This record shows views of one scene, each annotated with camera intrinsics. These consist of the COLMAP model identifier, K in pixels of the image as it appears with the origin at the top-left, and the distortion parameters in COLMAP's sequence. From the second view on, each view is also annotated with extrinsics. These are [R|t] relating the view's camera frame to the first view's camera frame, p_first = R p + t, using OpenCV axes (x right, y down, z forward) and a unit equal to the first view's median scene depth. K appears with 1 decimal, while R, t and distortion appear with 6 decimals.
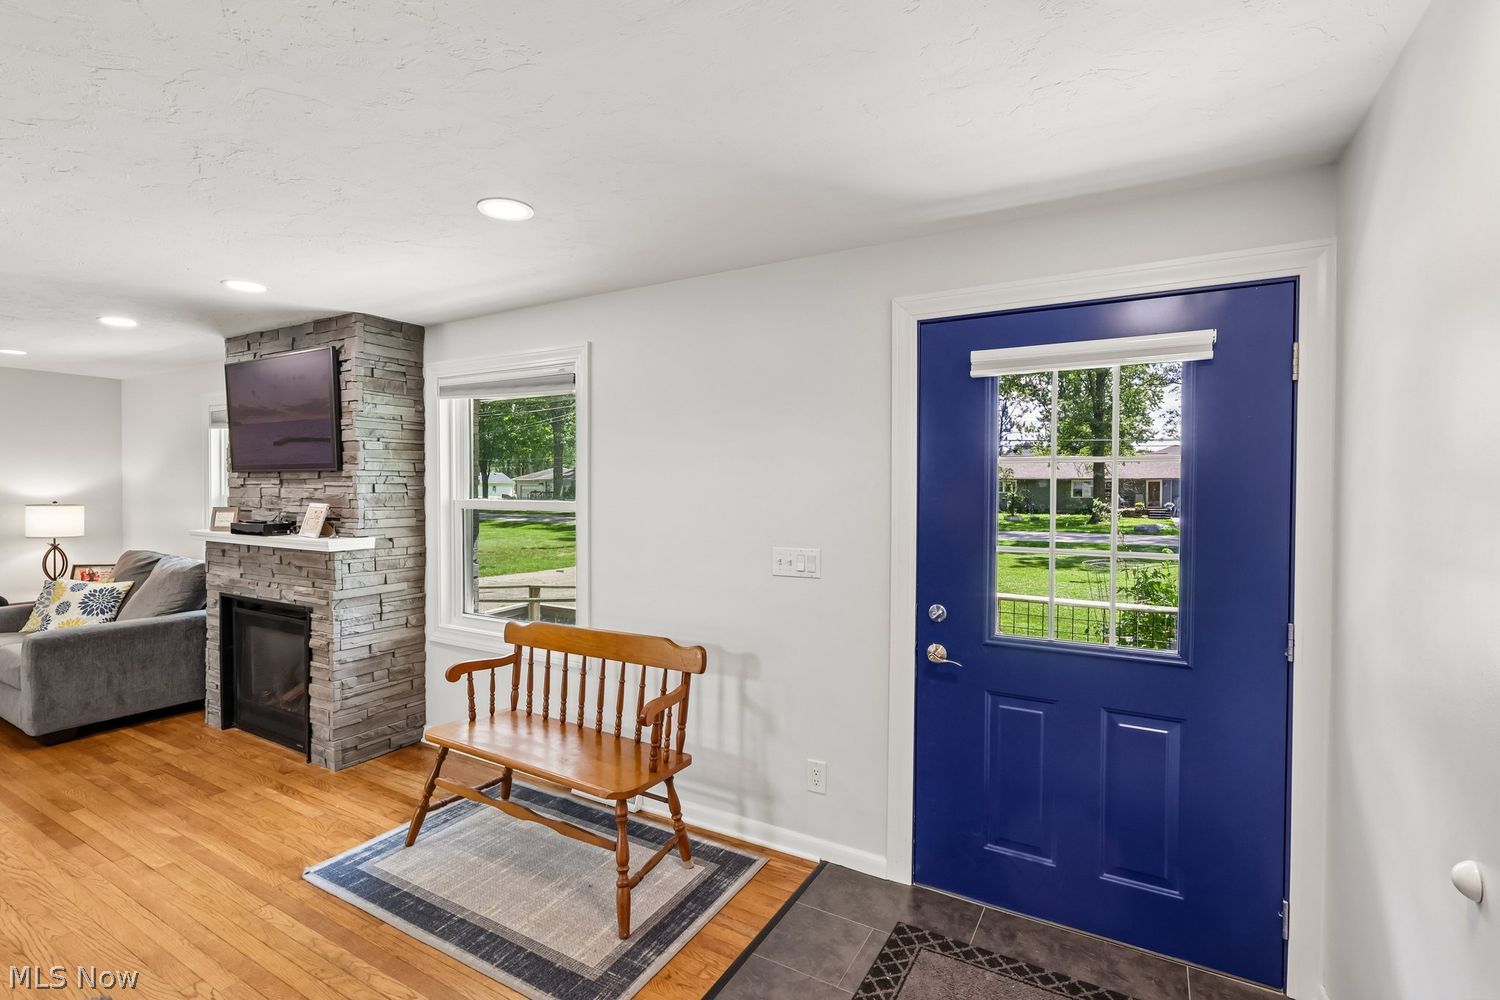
lens RADIAL K [[693.4, 0, 743.8], [0, 693.4, 498.0], [0, 0, 1]] dist [-0.001429, 0.000387]
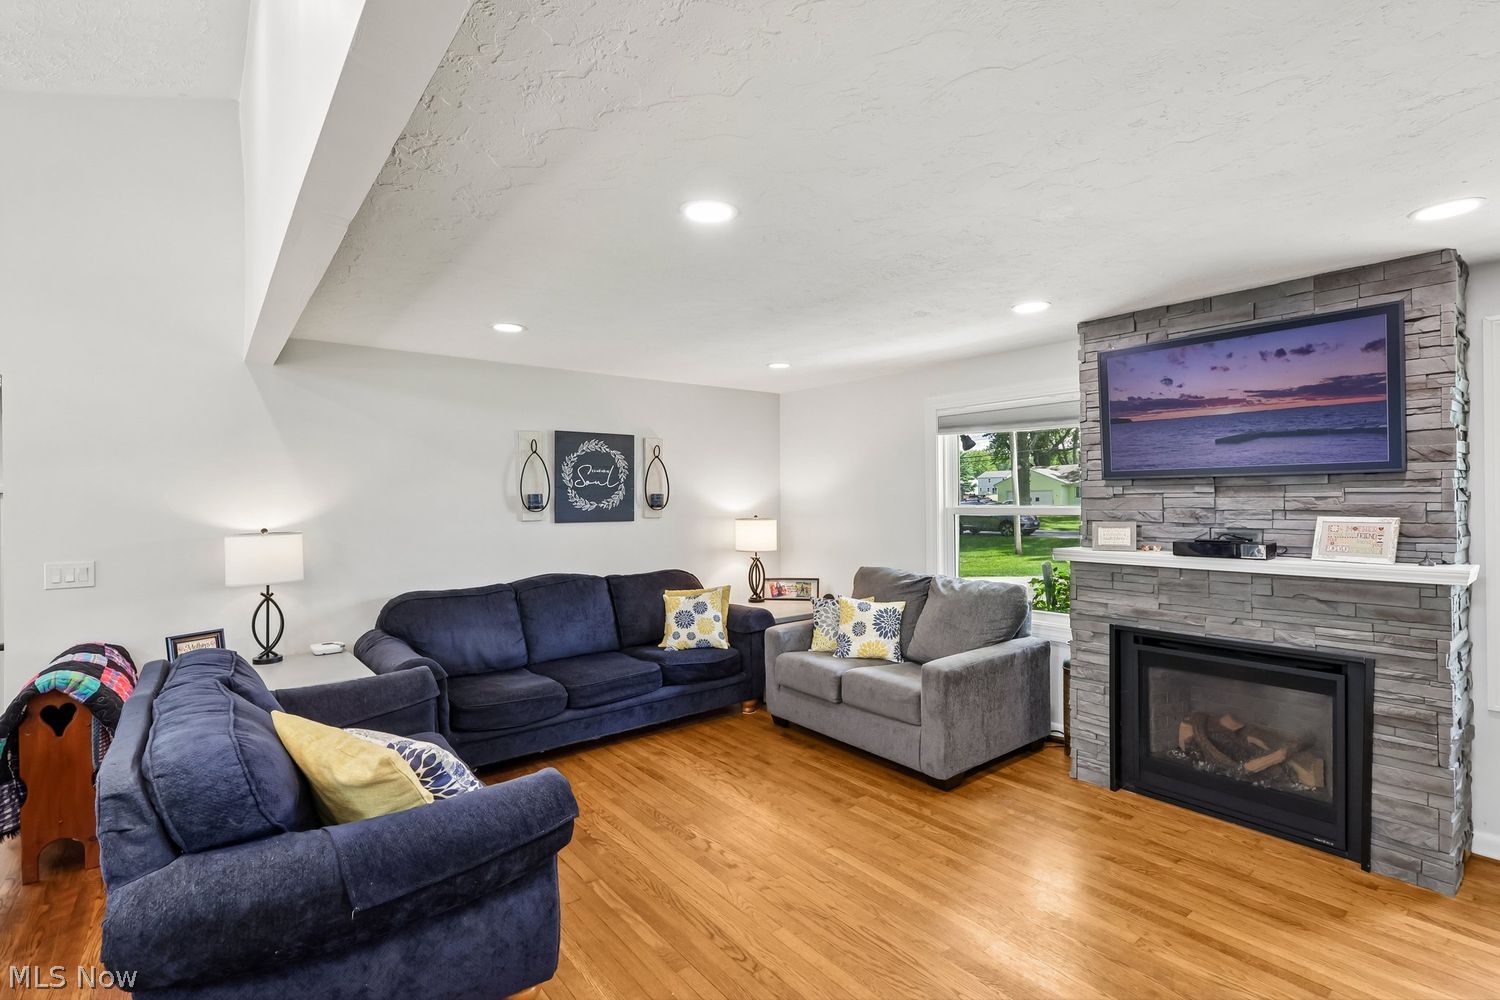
lens RADIAL K [[693.4, 0, 745.8], [0, 693.4, 499.0], [0, 0, 1]] dist [-0.001429, 0.000387]
pose [[0.932467, -0.016431, -0.360882, -0.938514], [0.013032, 0.999845, -0.011850, -0.010839], [0.361021, 0.006347, 0.932536, 0.074345]]
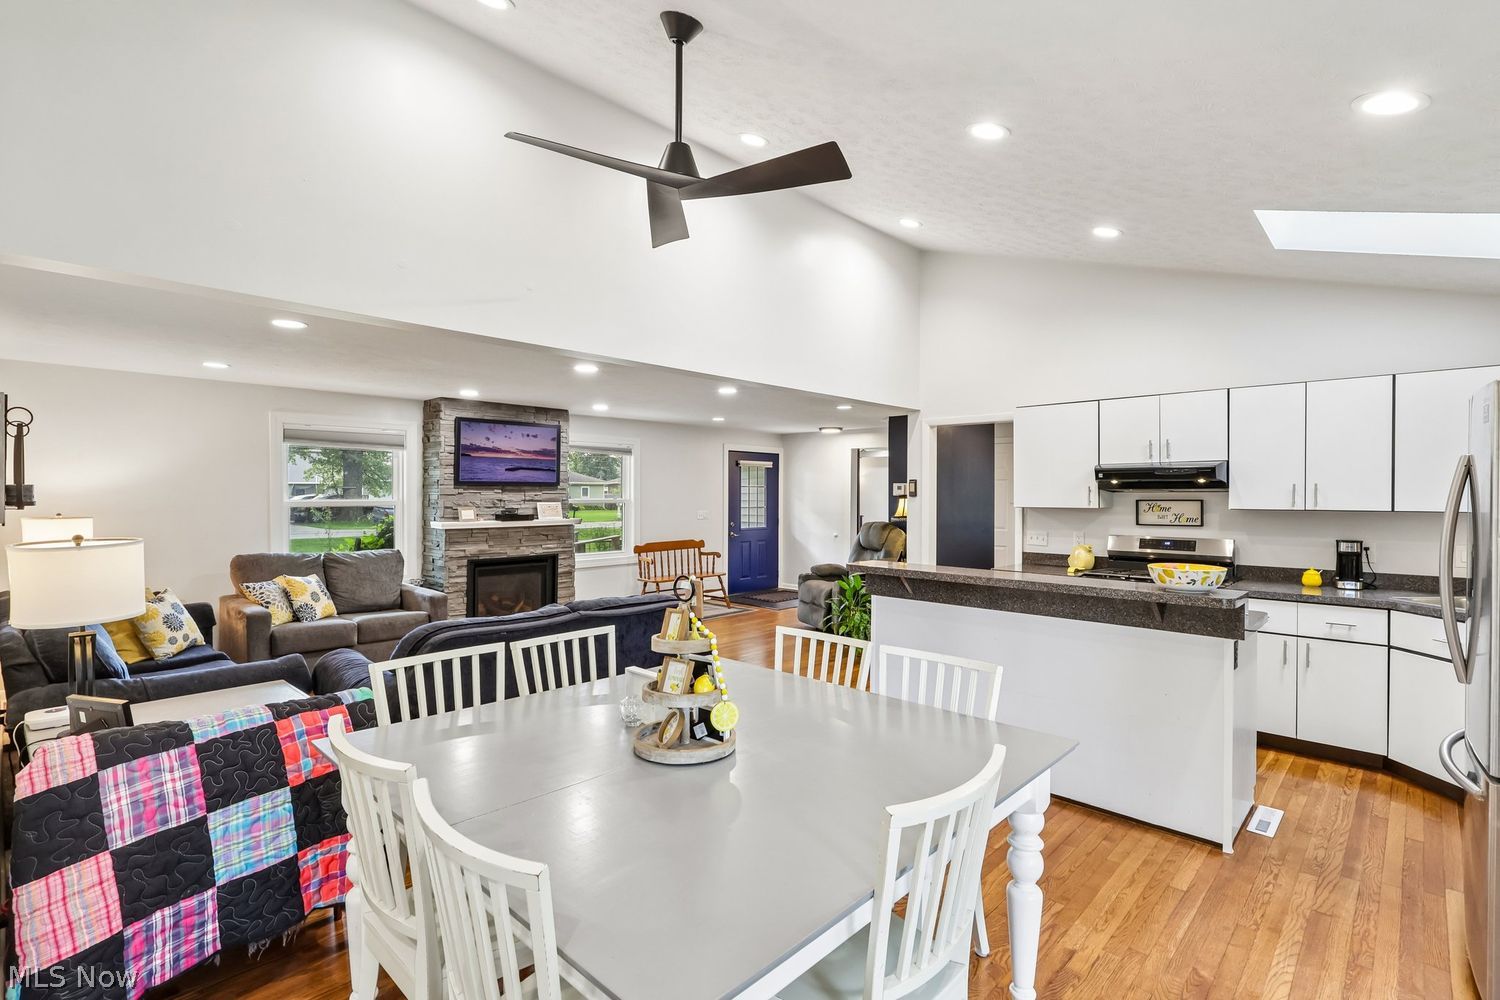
lens RADIAL K [[693.4, 0, 750.8], [0, 693.4, 502.9], [0, 0, 1]] dist [-0.001429, 0.000387]
pose [[0.220163, -0.022296, 0.975208, -2.371395], [0.008962, 0.999743, 0.020833, -0.026064], [-0.975422, 0.004153, 0.220306, 0.004910]]
